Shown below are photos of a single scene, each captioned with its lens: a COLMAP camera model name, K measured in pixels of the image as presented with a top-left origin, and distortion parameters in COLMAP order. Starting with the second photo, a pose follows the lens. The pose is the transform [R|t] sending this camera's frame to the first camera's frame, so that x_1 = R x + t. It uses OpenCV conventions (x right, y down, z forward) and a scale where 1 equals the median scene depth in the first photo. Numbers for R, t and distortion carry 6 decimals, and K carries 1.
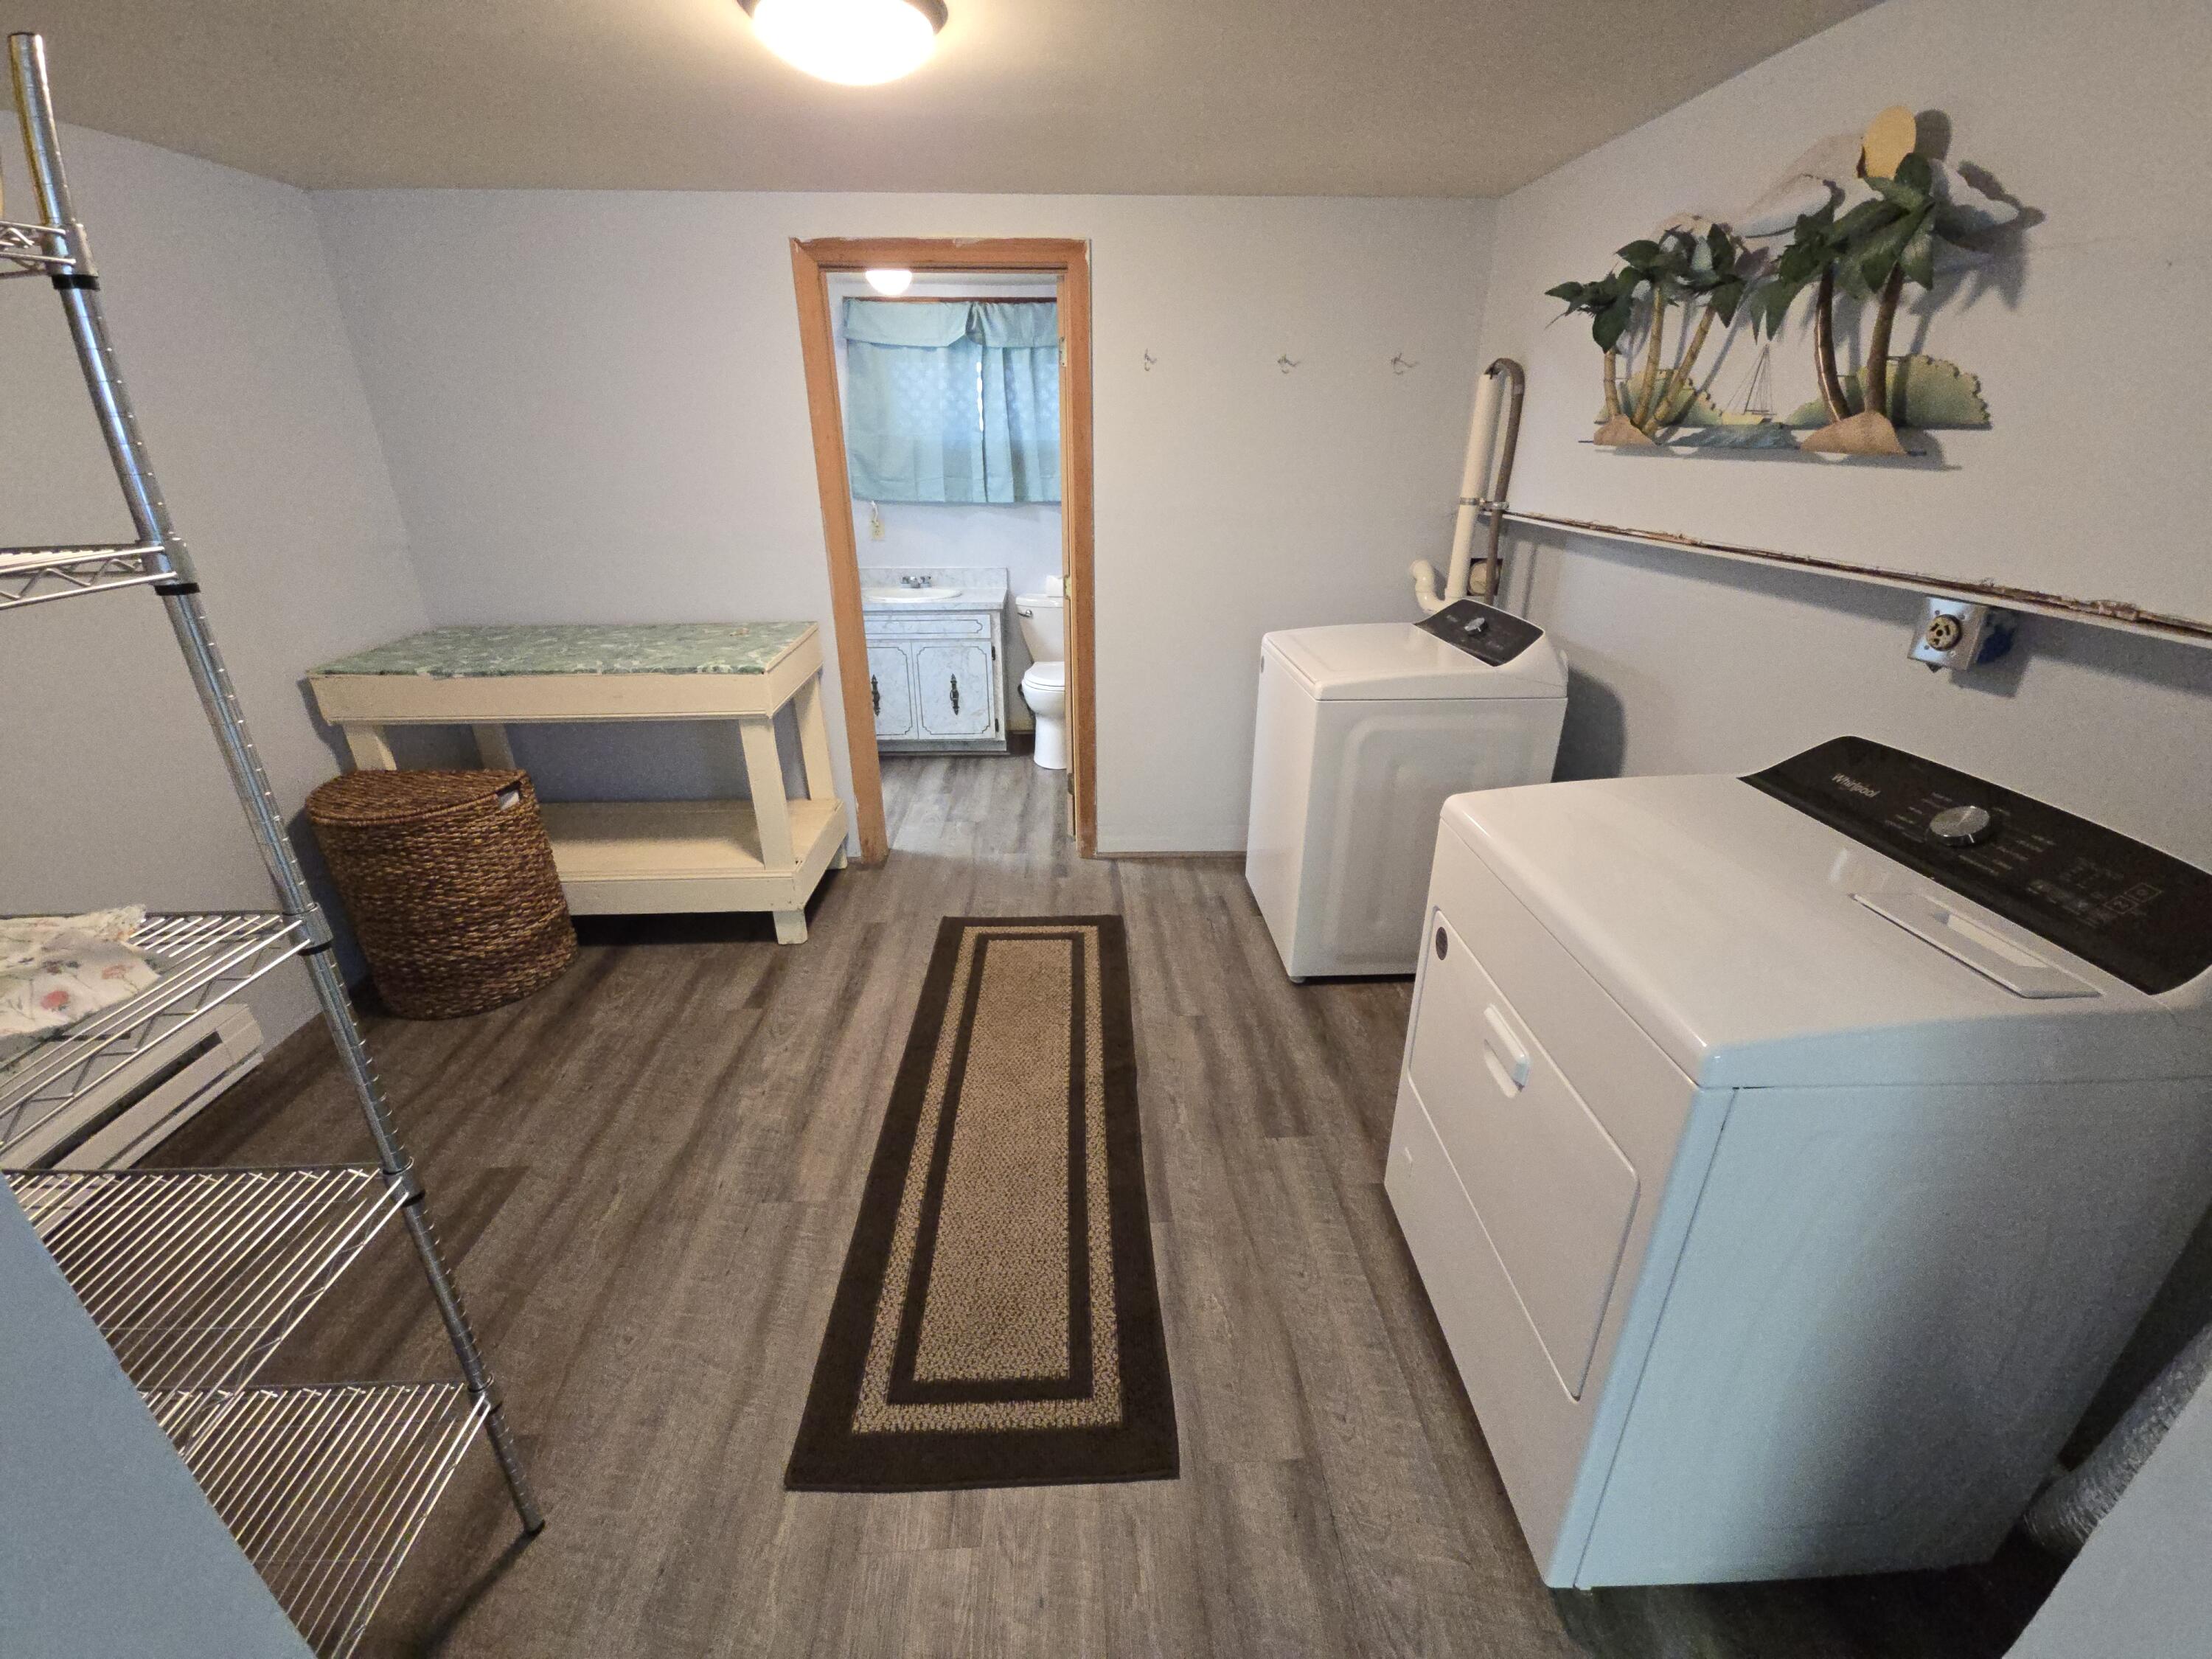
lens RADIAL K [[910.2, 0, 1107.2], [0, 910.2, 827.4], [0, 0, 1]] dist [0.001709, -0.001670]
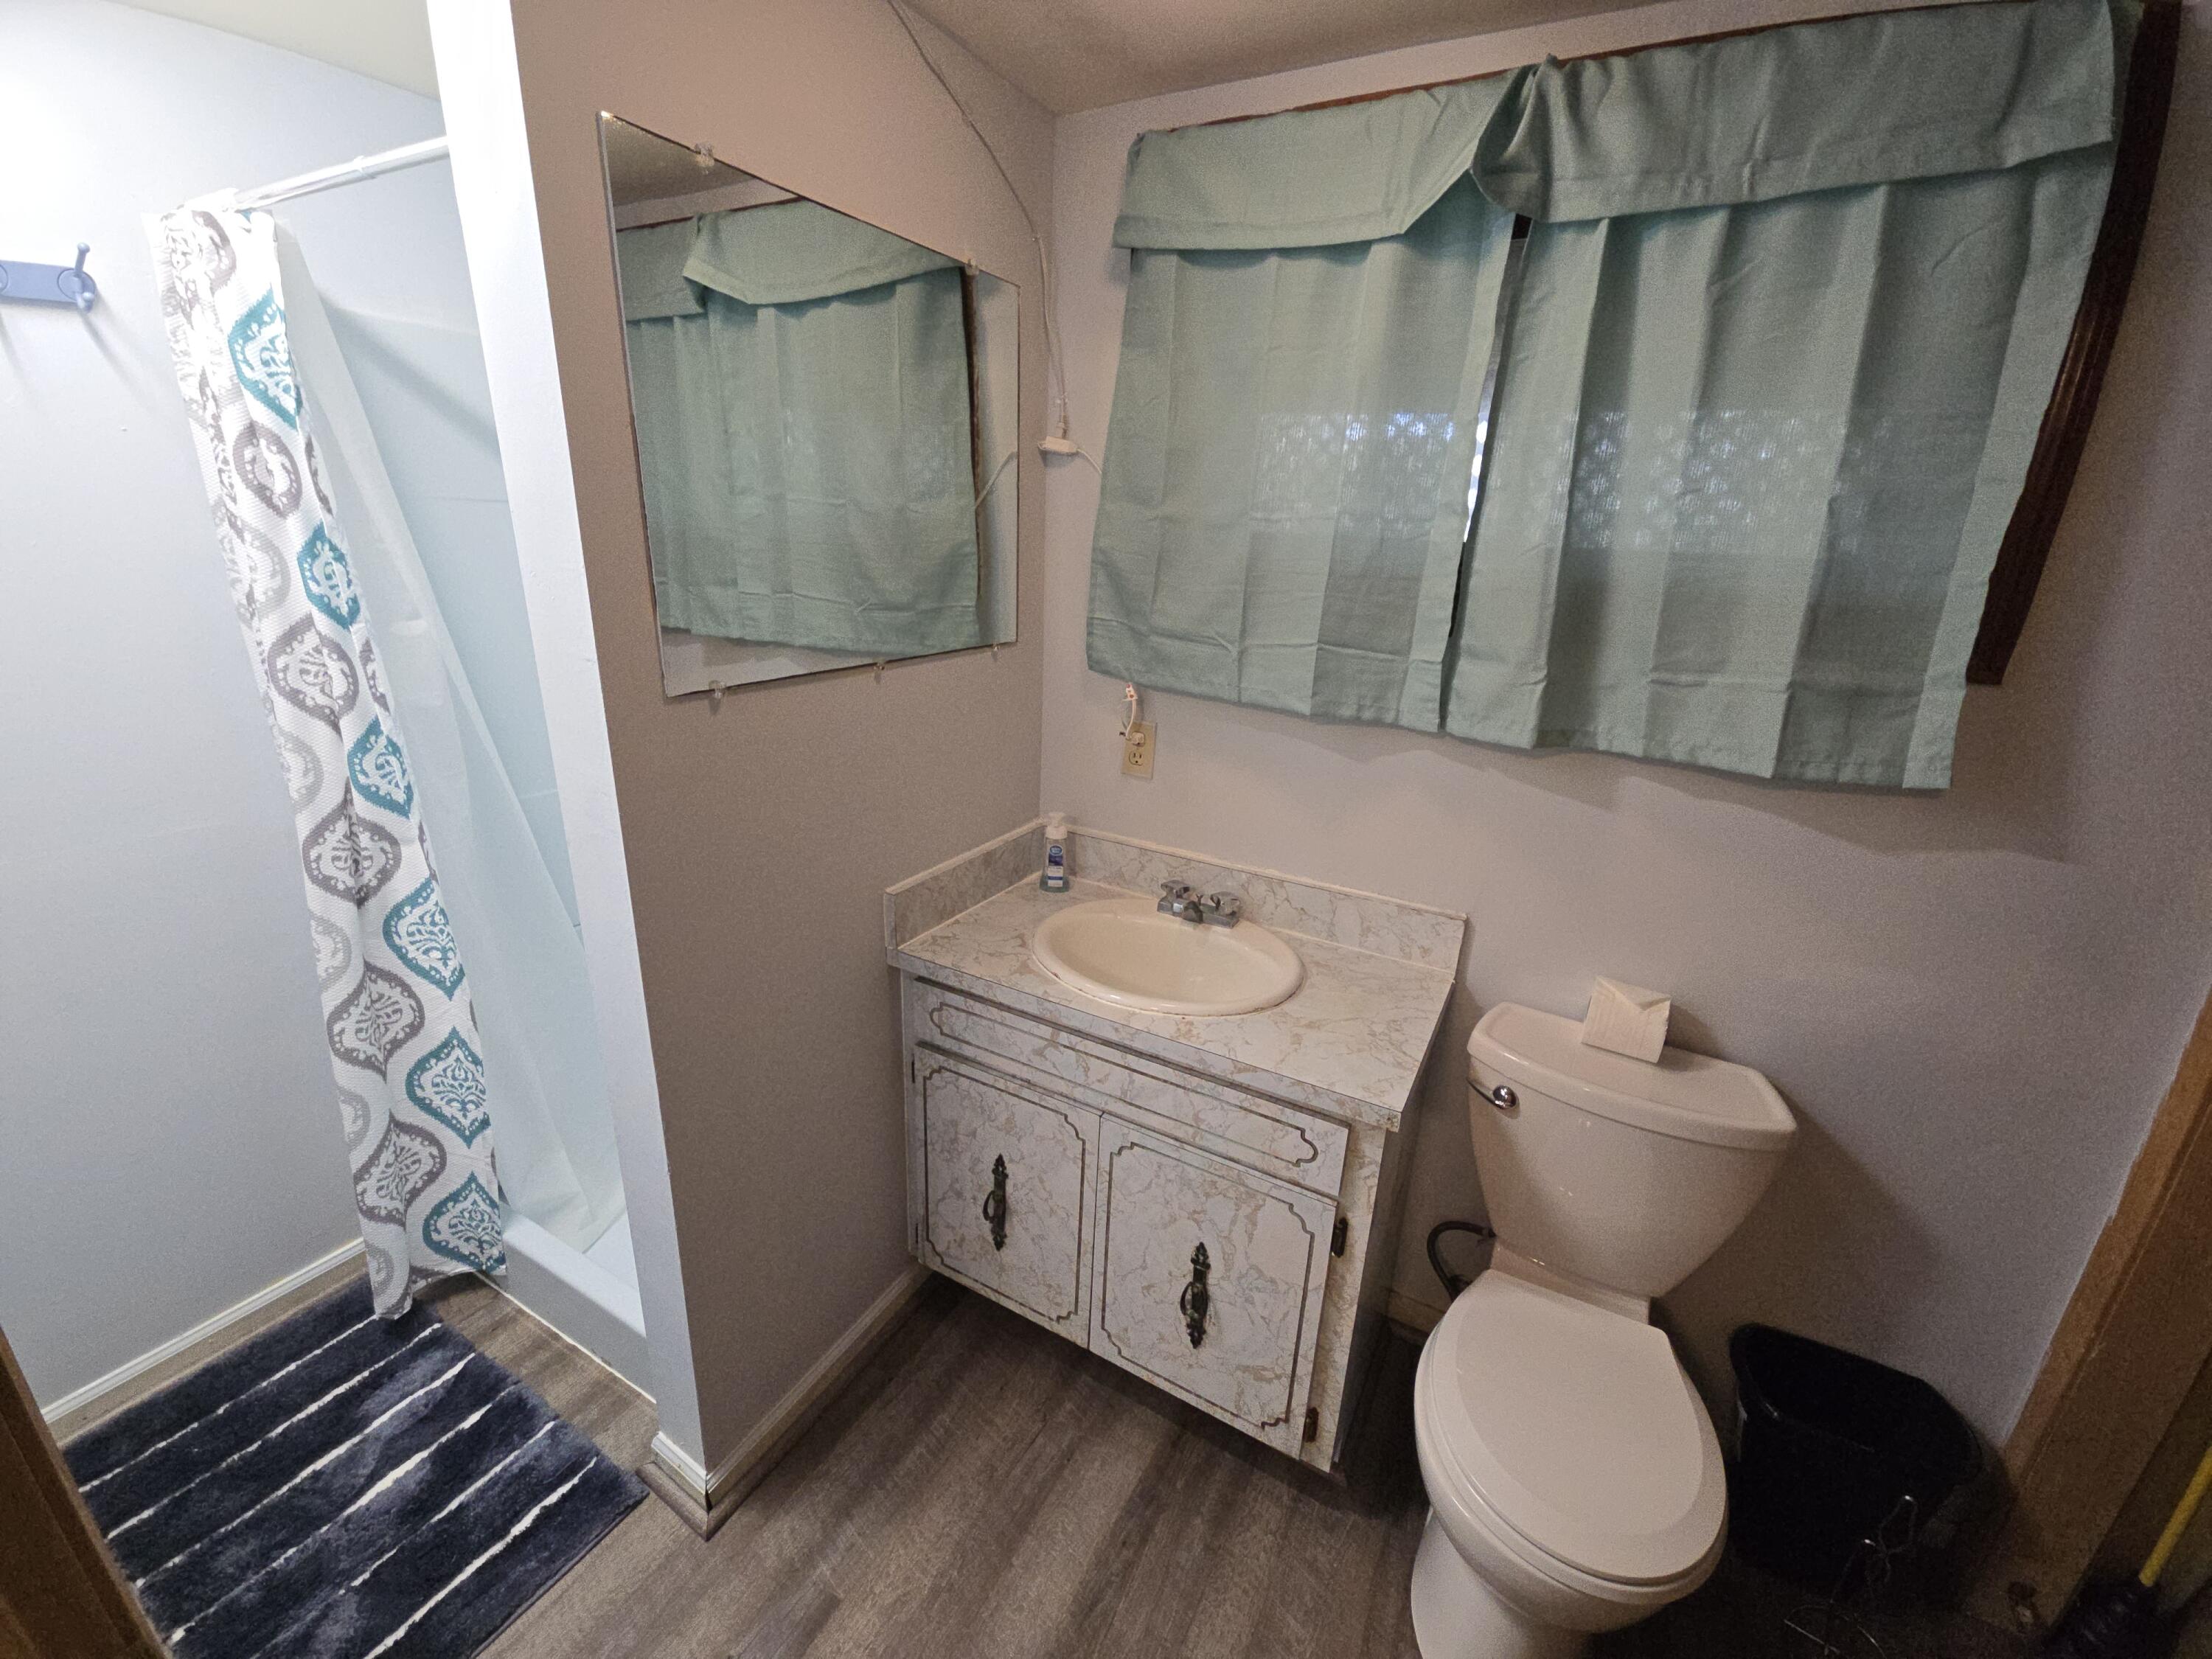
lens RADIAL K [[910.2, 0, 1103.1], [0, 910.2, 823.0], [0, 0, 1]] dist [0.001709, -0.001670]
pose [[0.848128, 0.196720, -0.491914, -0.071635], [-0.243679, 0.969311, -0.032502, -0.293483], [0.470424, 0.147435, 0.870037, 0.688557]]
